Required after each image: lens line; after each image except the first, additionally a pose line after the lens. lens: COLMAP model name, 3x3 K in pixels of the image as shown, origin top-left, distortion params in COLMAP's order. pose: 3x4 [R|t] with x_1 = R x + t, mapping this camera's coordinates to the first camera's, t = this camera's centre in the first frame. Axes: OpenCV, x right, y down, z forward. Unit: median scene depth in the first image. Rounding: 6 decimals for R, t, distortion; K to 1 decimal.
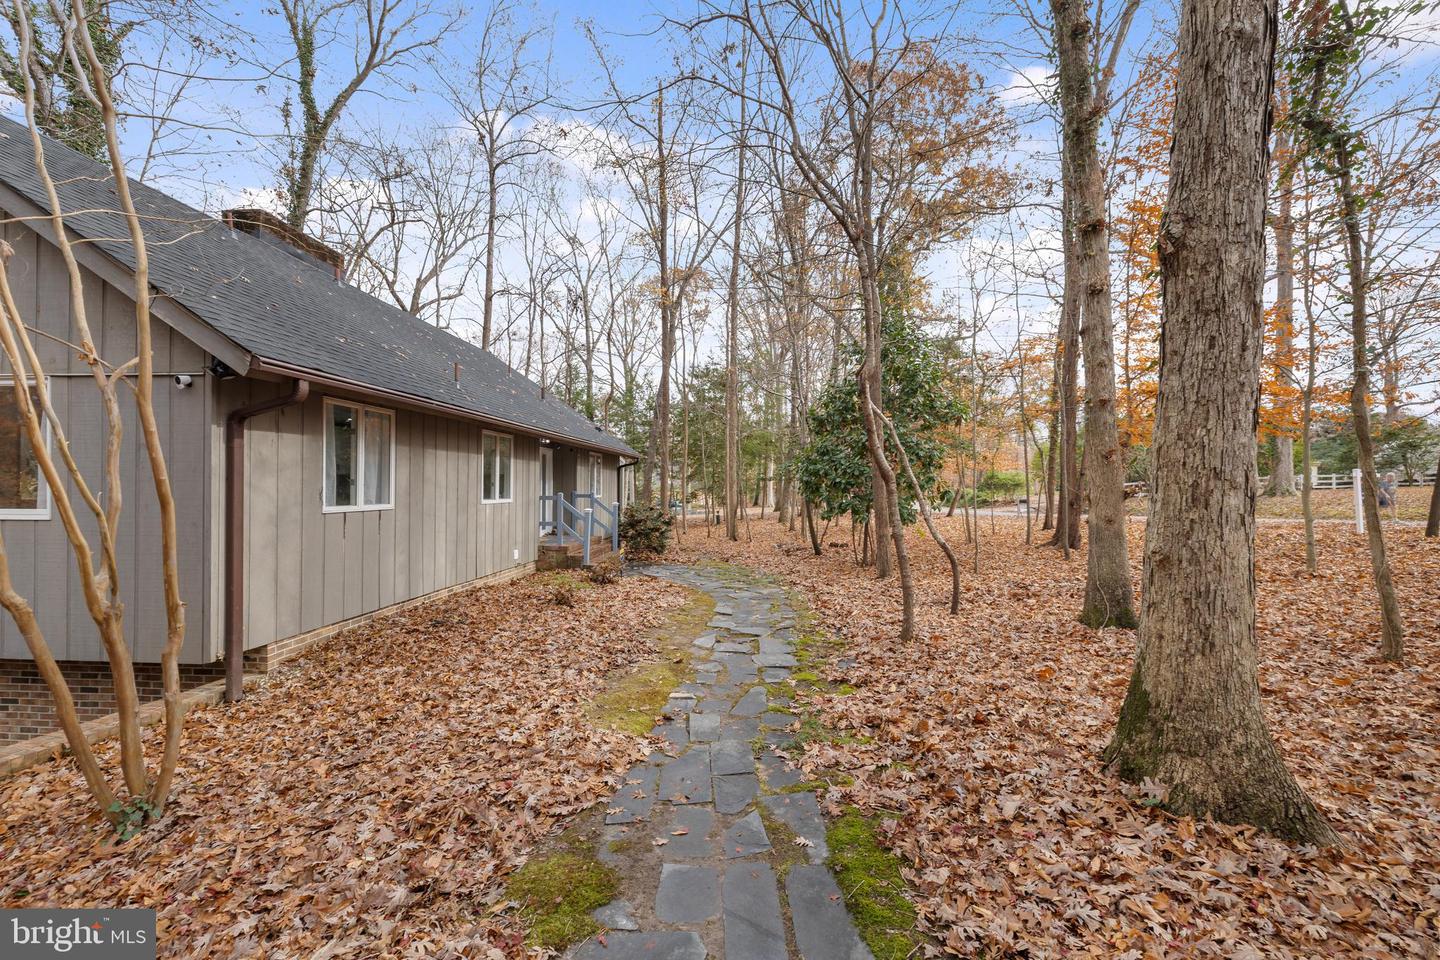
lens RADIAL K [[603.0, 0, 720.0], [0, 603.0, 480.0], [0, 0, 1]] dist [0.000402, 0.000862]
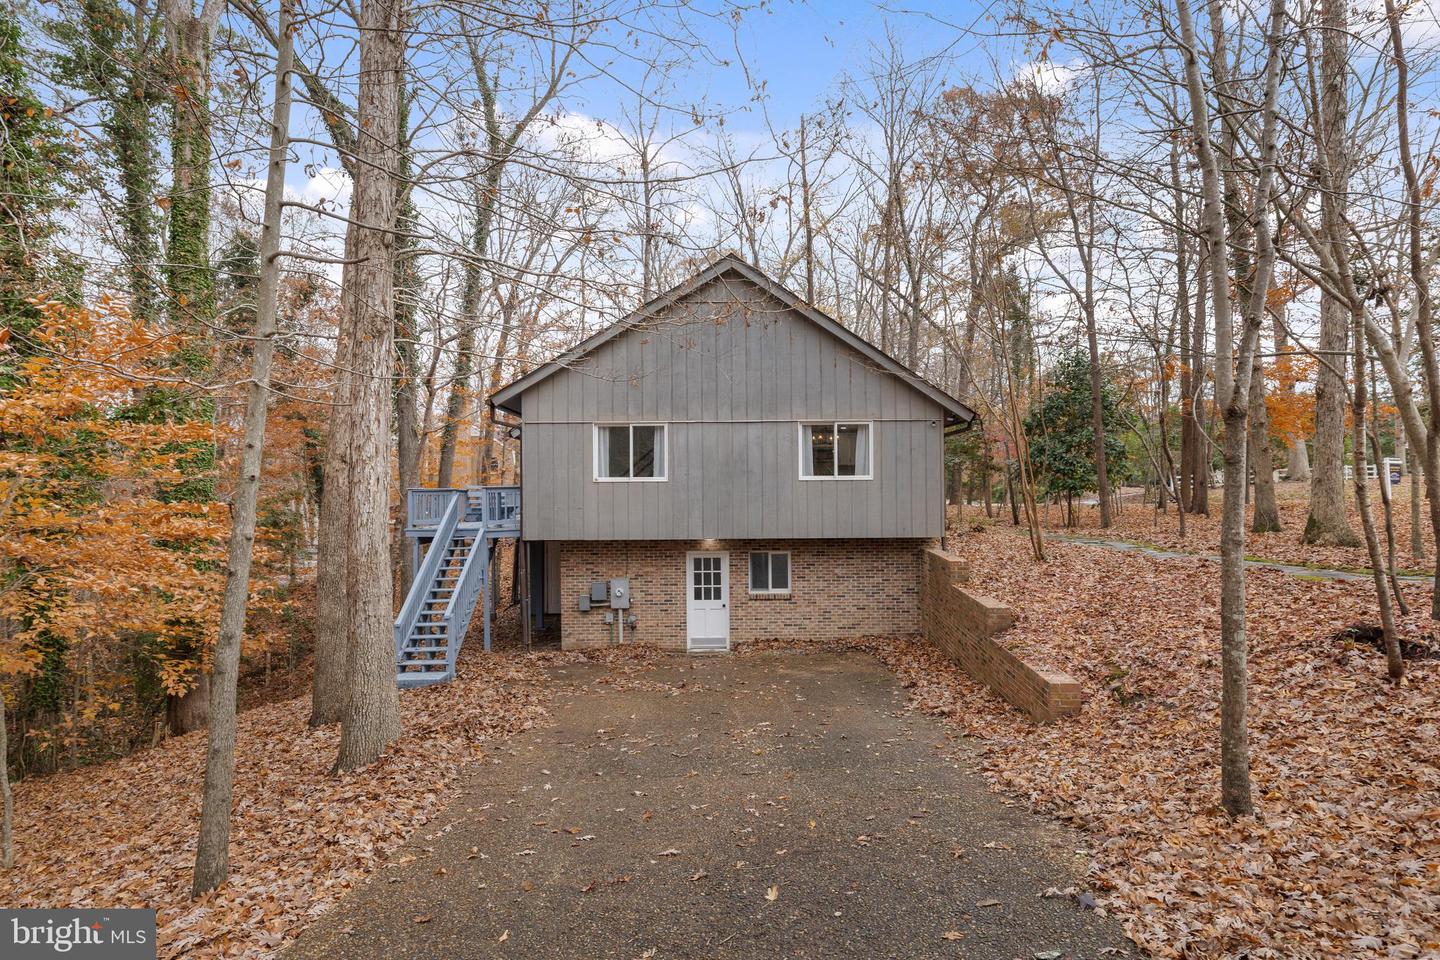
lens RADIAL K [[770.5, 0, 717.5], [0, 770.5, 467.2], [0, 0, 1]] dist [0.031594, 0.000342]
pose [[0.997163, -0.010071, 0.074593, -0.682997], [0.009754, 0.999942, 0.004609, -0.001666], [-0.074635, -0.003868, 0.997203, -0.726775]]
